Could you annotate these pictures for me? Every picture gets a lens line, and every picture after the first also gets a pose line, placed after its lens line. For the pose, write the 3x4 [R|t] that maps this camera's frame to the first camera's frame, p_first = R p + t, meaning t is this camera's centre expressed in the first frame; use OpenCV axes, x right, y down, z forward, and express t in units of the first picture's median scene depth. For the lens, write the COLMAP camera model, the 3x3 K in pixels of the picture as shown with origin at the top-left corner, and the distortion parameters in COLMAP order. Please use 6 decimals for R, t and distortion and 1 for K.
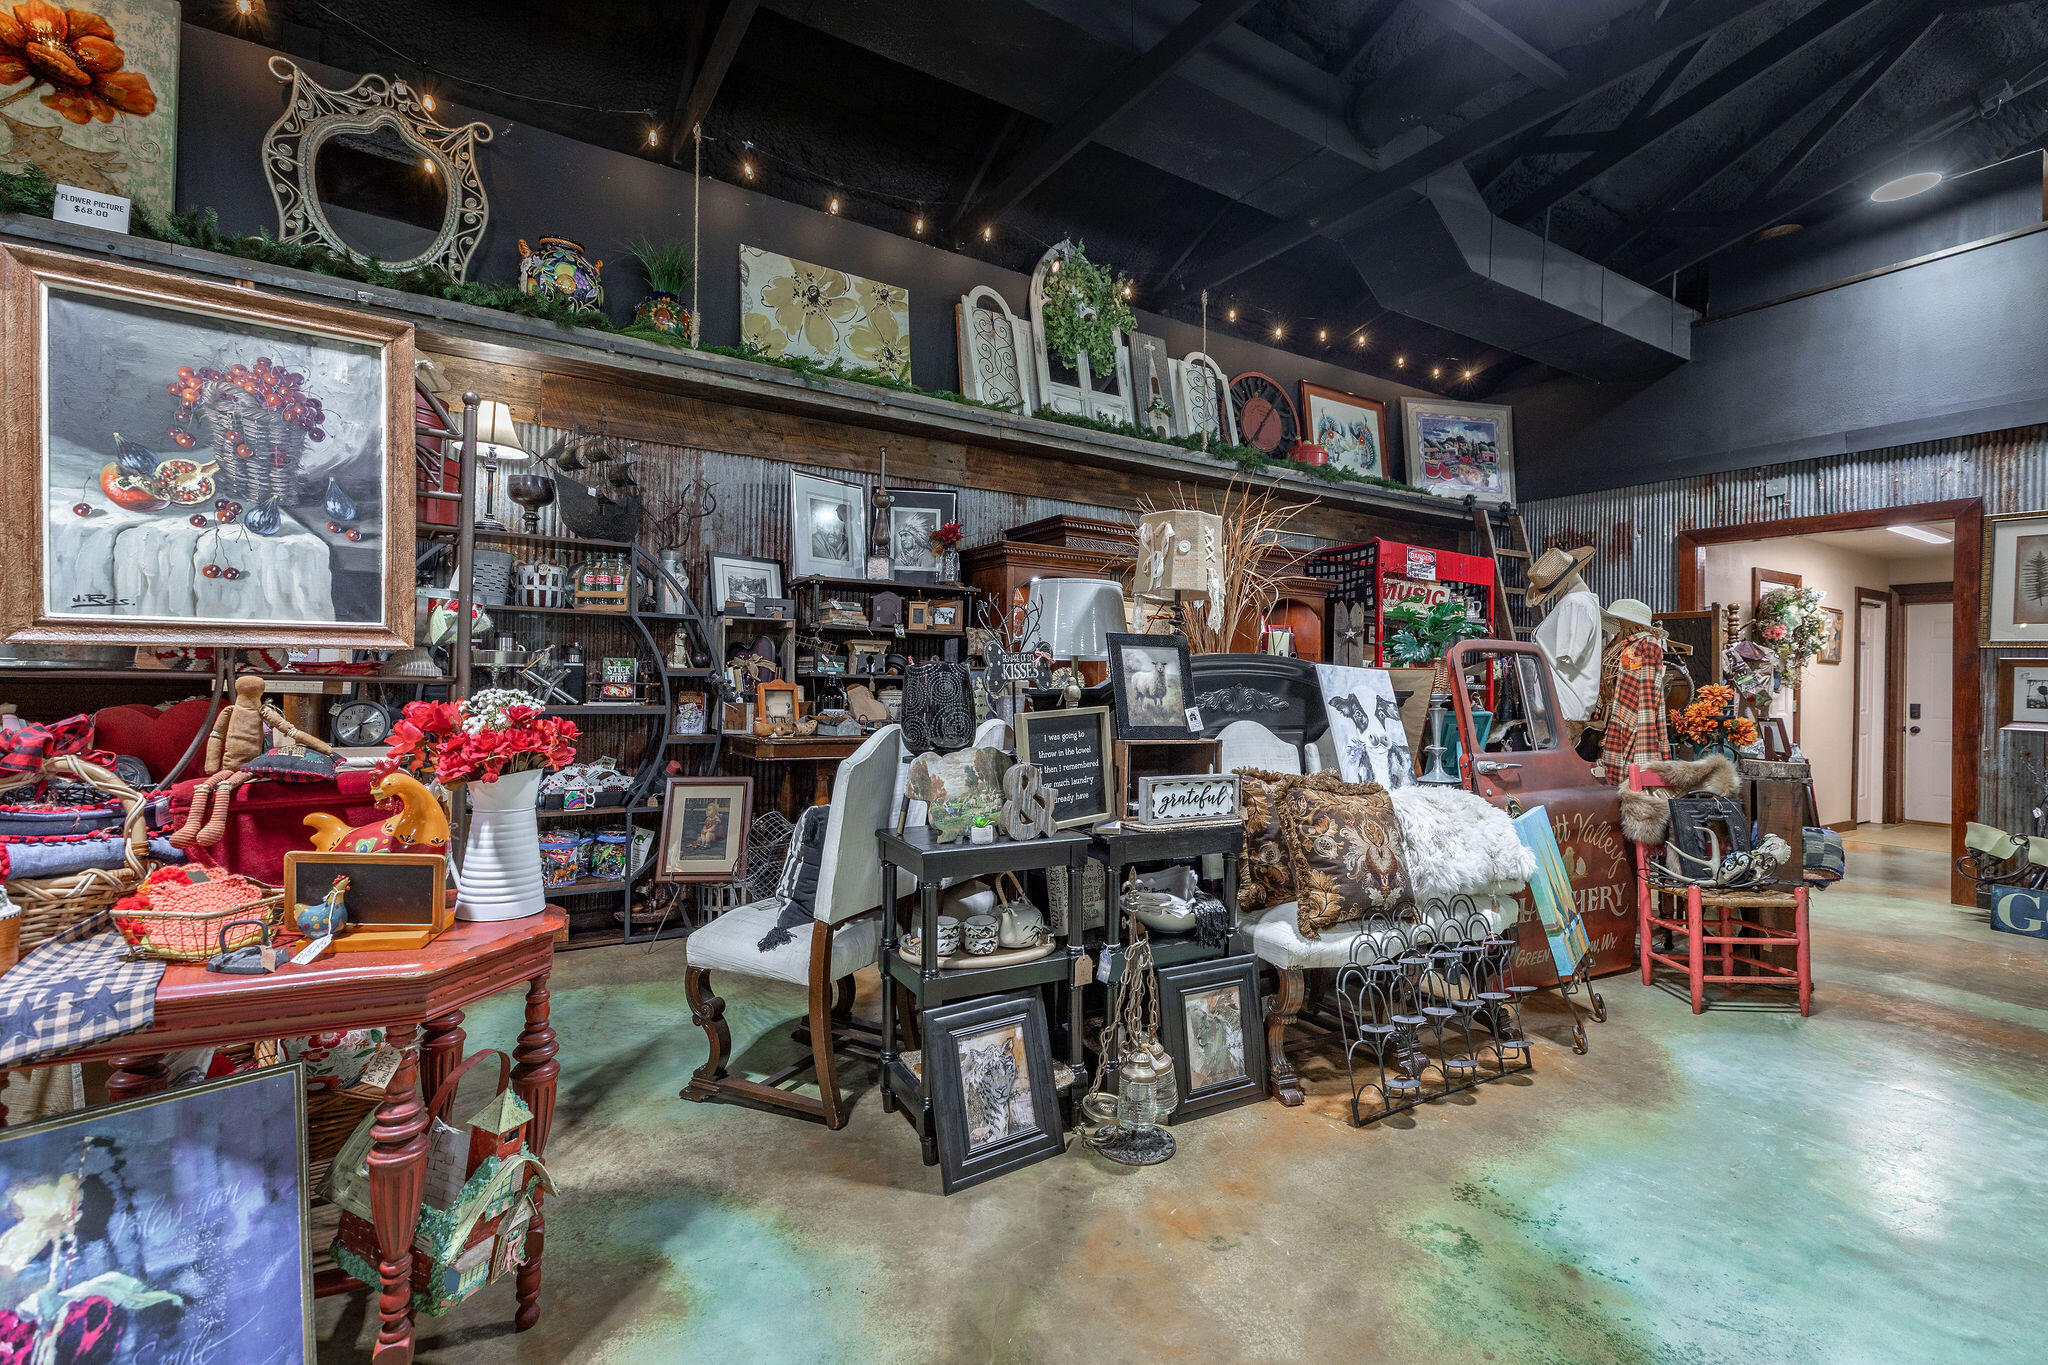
lens RADIAL K [[911.1, 0, 1014.6], [0, 911.1, 682.4], [0, 0, 1]] dist [0.003310, -0.000059]
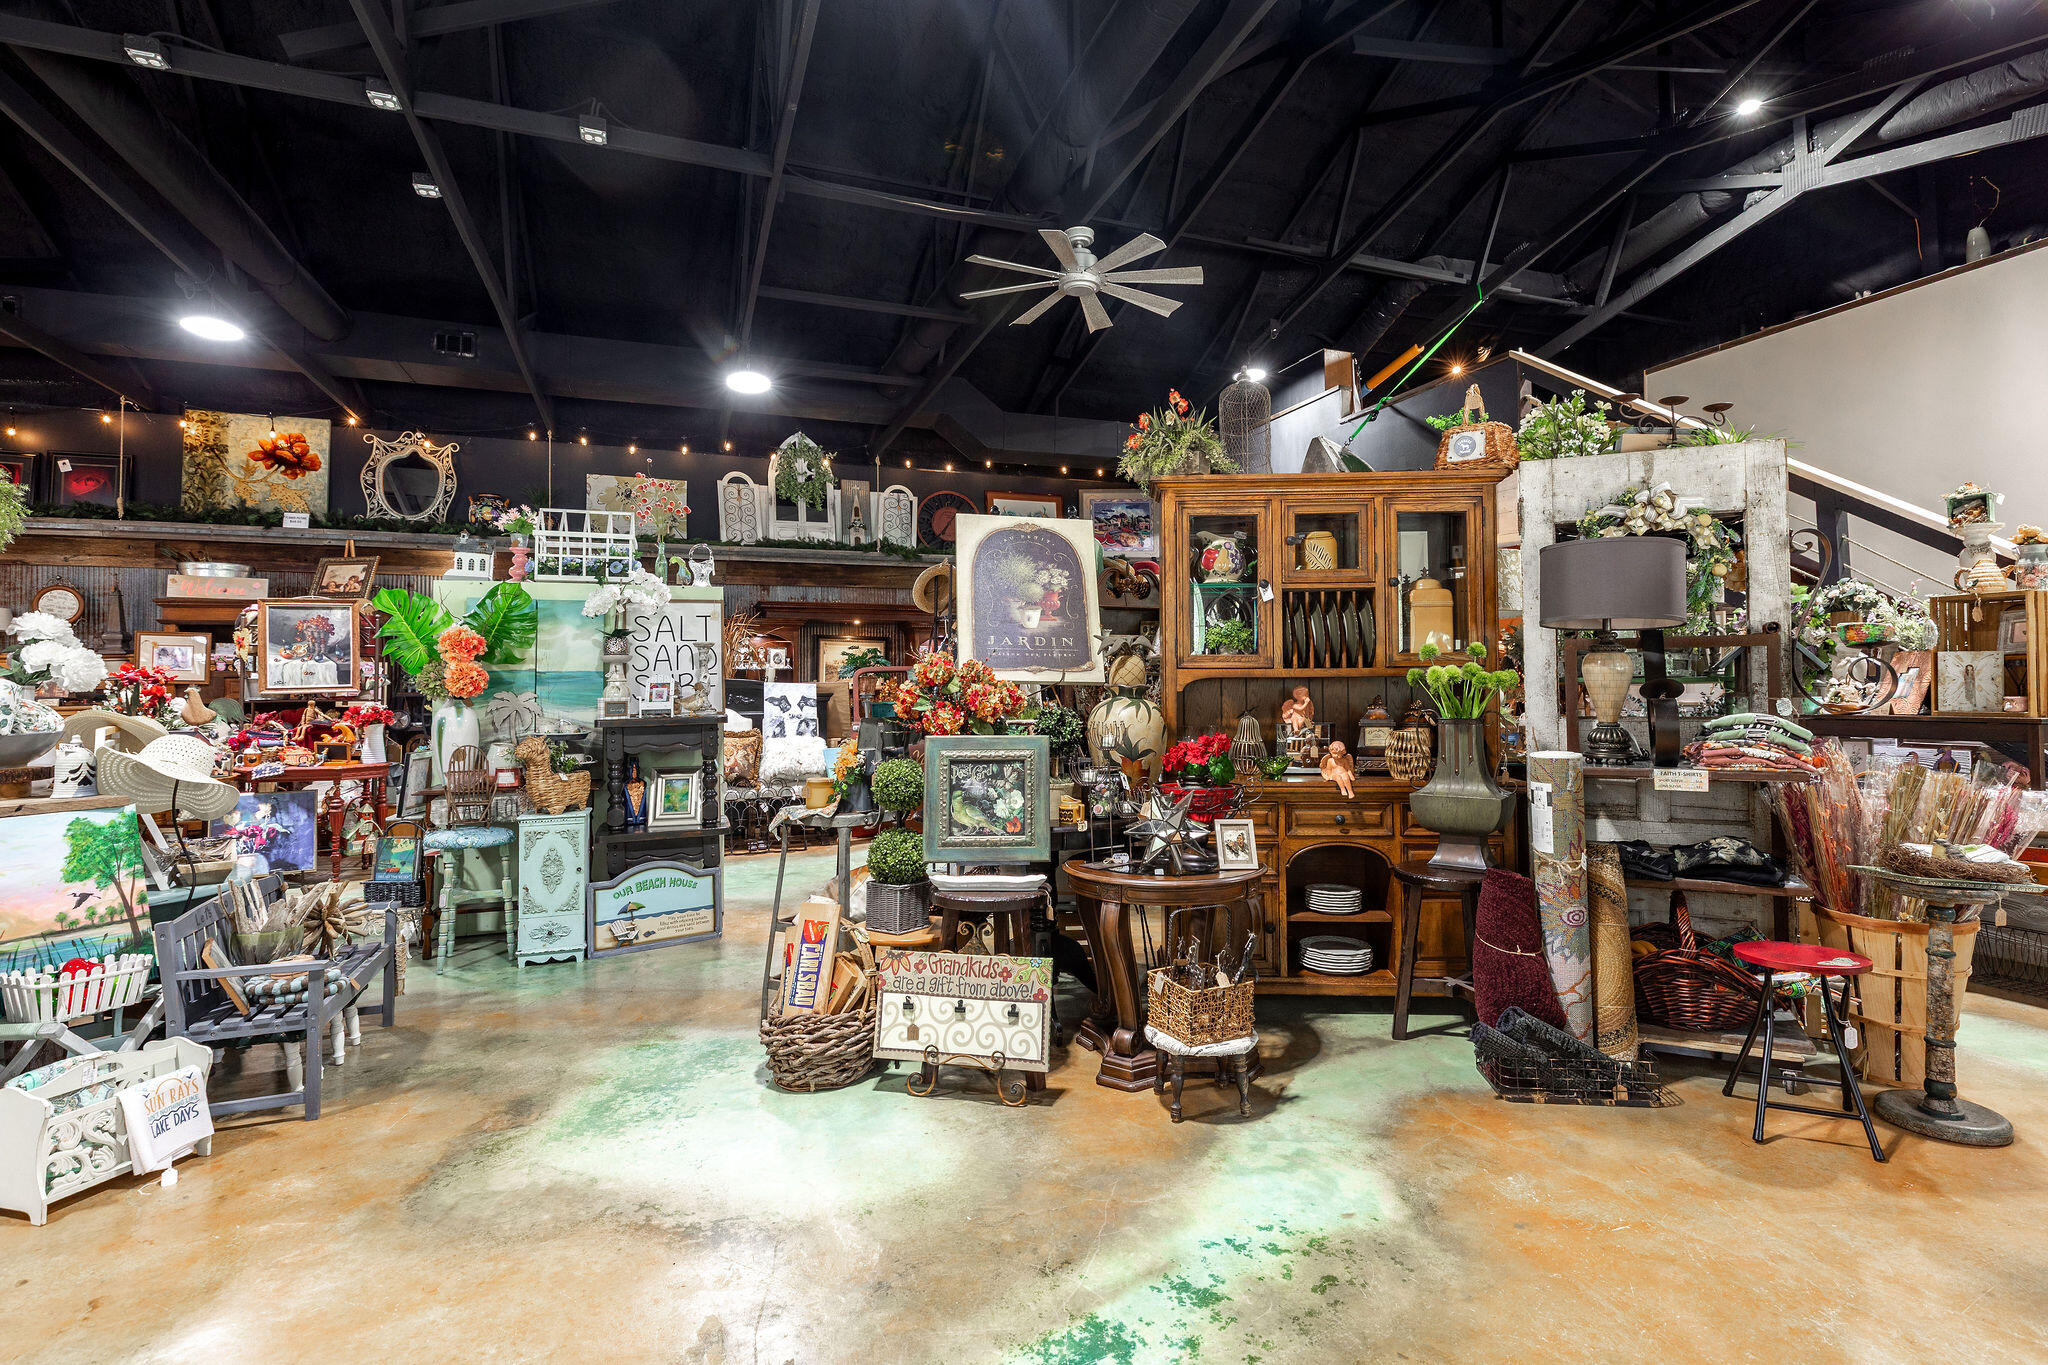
lens RADIAL K [[977.0, 0, 1040.1], [0, 977.0, 665.2], [0, 0, 1]] dist [0.003163, 0.000528]
pose [[0.982009, -0.033475, -0.185842, 1.192874], [0.028677, 0.999184, -0.028446, 0.020189], [0.186642, 0.022605, 0.982168, -1.007377]]
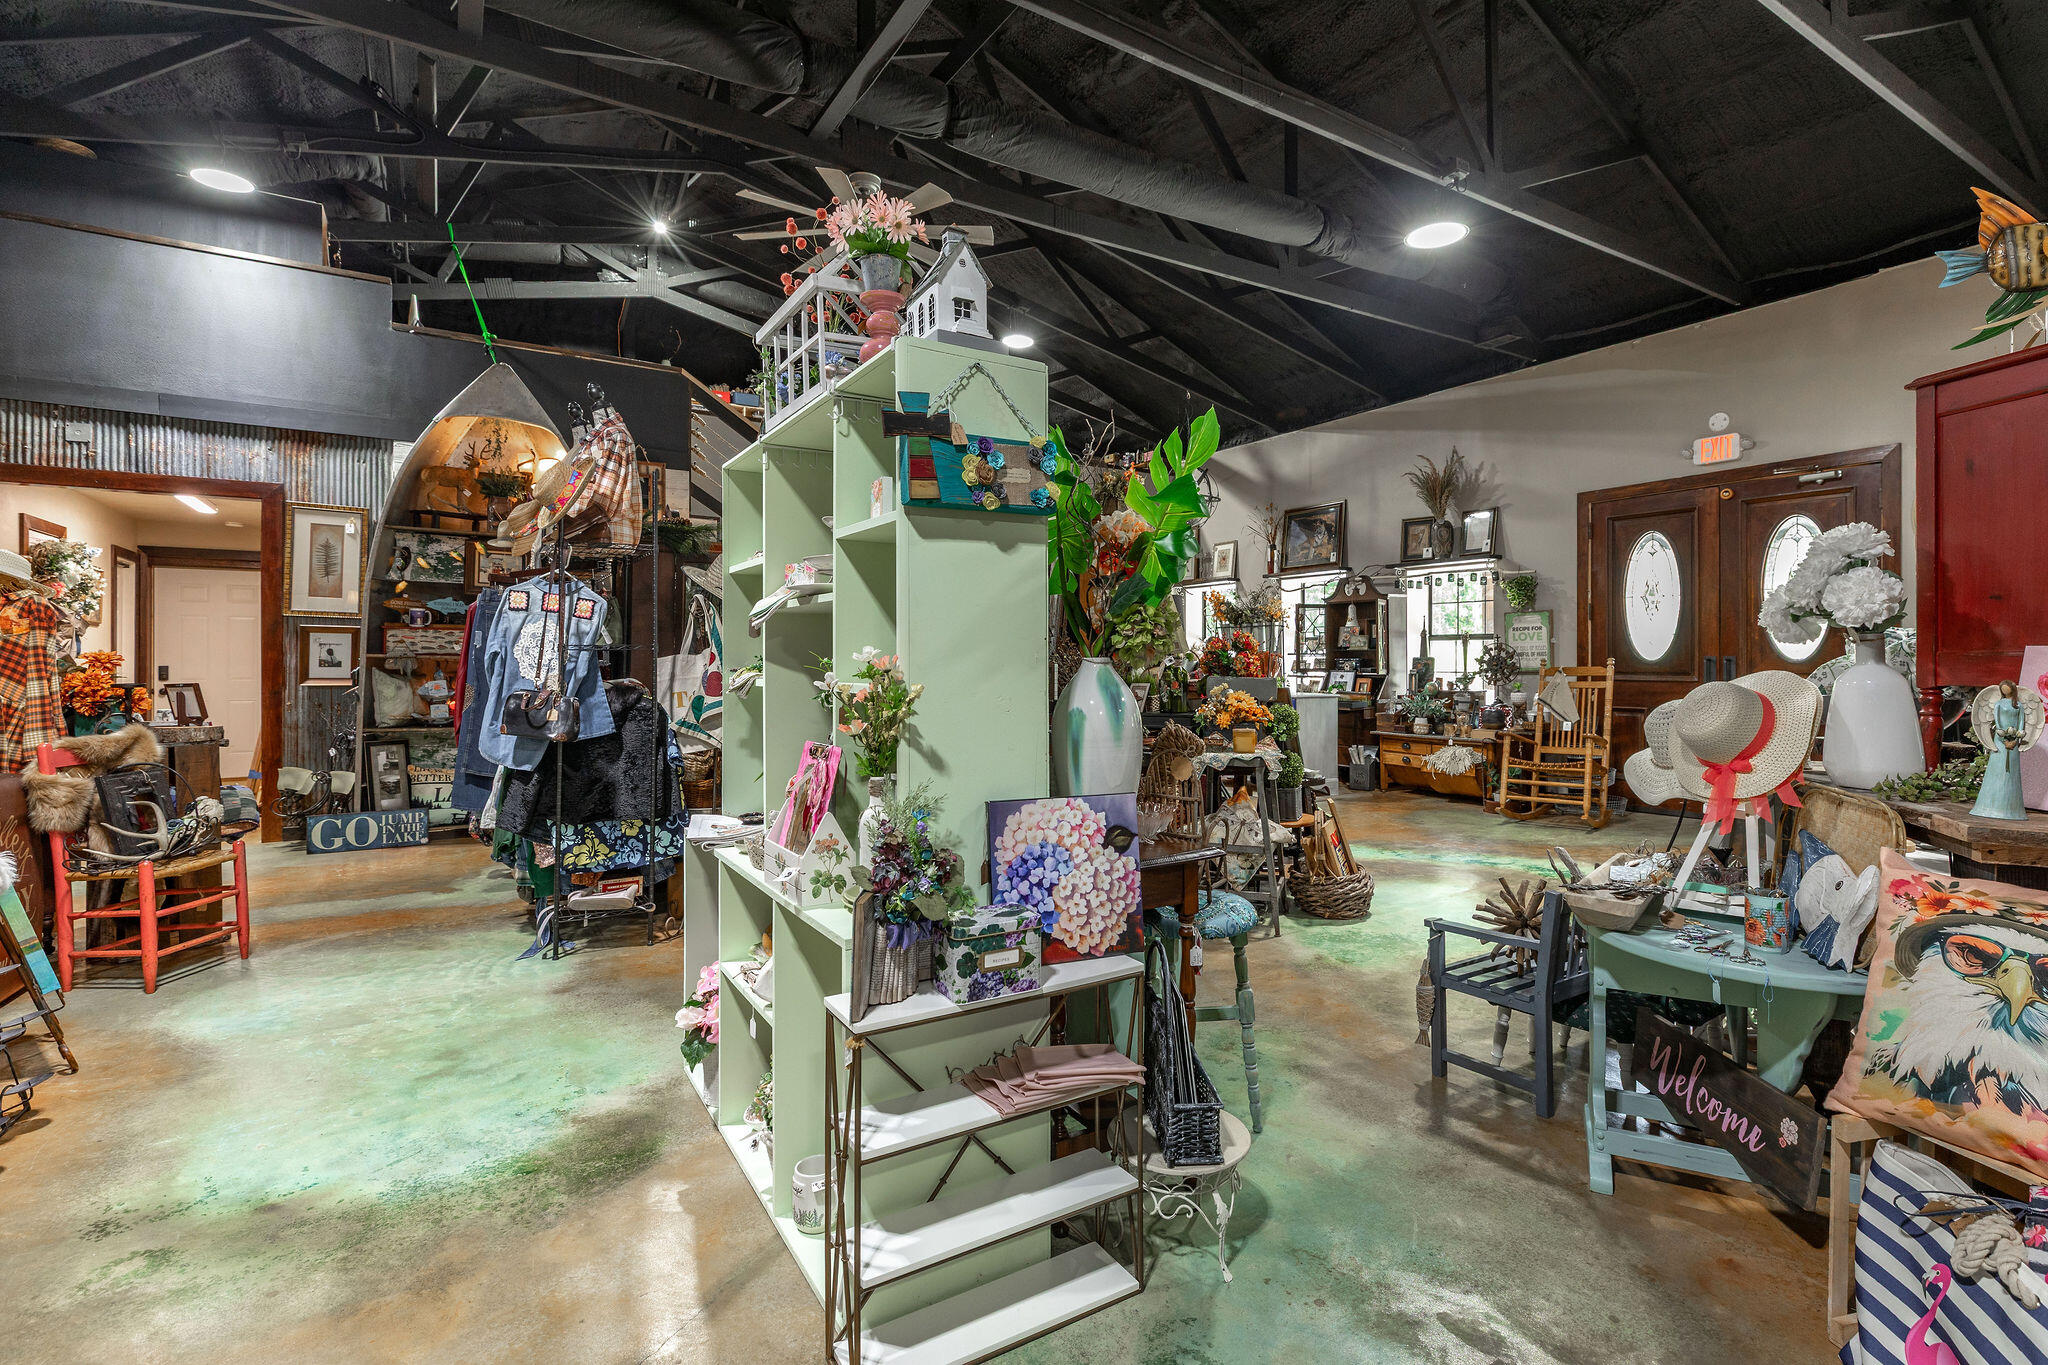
lens RADIAL K [[977.0, 0, 1079.6], [0, 977.0, 665.5], [0, 0, 1]] dist [0.003163, 0.000528]
pose [[-0.025512, -0.026117, 0.999333, -0.254664], [0.002487, 0.999654, 0.026189, -0.006010], [-0.999671, 0.003153, -0.025439, 0.039843]]
